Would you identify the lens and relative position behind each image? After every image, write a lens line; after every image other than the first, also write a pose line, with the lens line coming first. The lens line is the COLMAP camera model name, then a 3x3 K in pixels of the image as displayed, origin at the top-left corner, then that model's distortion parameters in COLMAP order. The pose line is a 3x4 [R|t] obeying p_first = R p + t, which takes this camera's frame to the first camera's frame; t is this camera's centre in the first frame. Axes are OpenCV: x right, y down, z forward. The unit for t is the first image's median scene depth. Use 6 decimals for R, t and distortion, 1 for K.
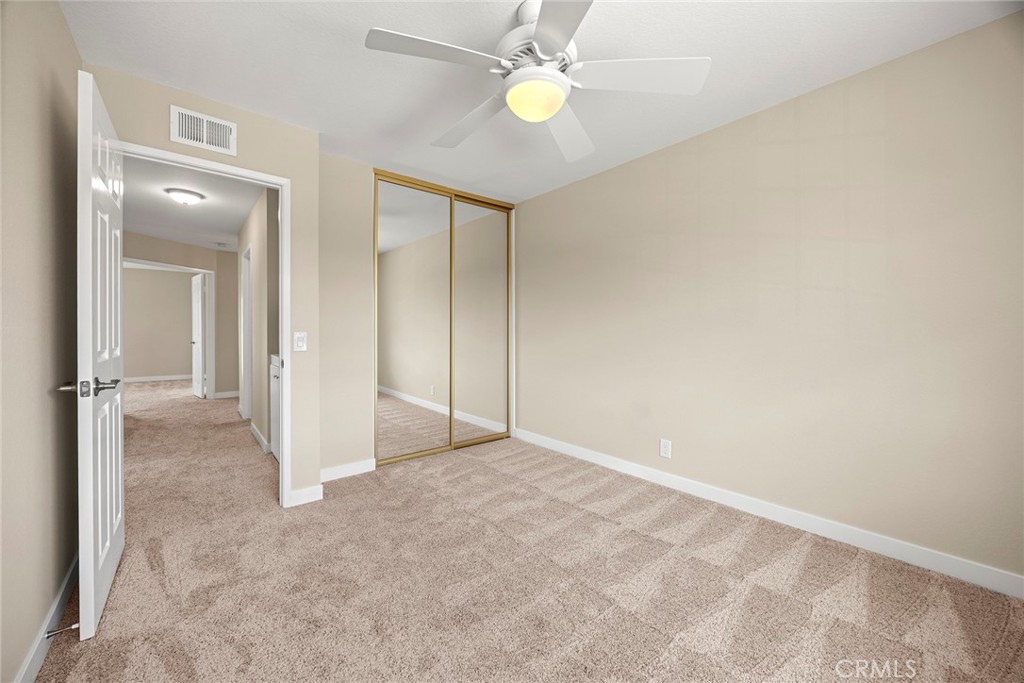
lens RADIAL K [[393.1, 0, 505.7], [0, 393.1, 335.4], [0, 0, 1]] dist [-0.002982, -0.000509]
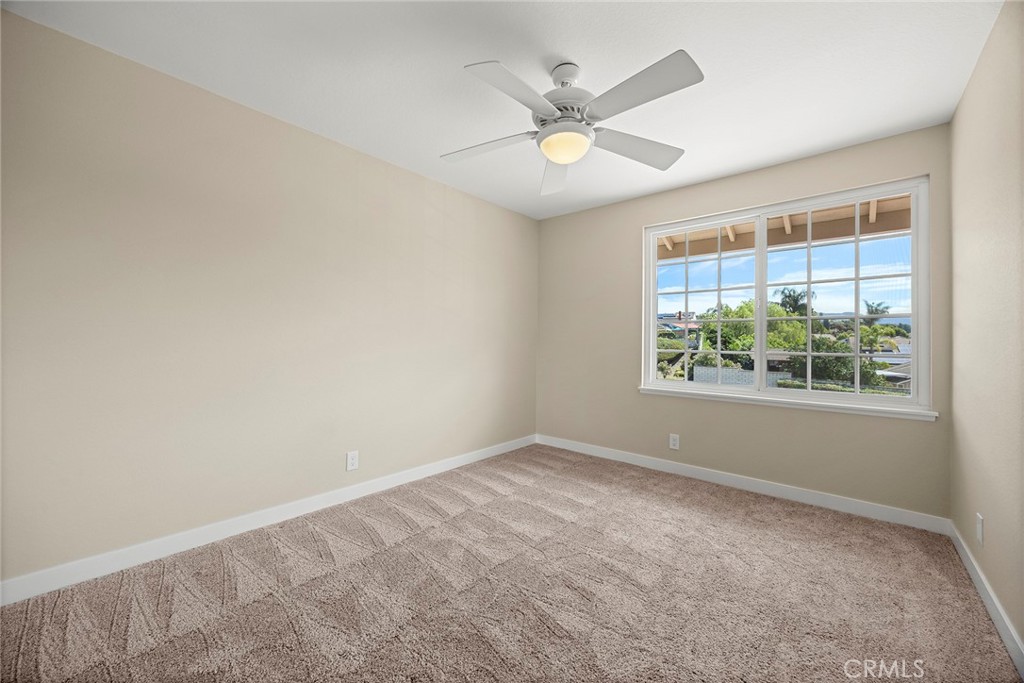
lens RADIAL K [[393.1, 0, 510.4], [0, 393.1, 342.1], [0, 0, 1]] dist [-0.002982, -0.000509]
pose [[-0.147853, -0.001423, 0.989008, -0.763006], [0.012801, 0.999912, 0.003352, 0.000302], [-0.988927, 0.013156, -0.147822, 0.966643]]
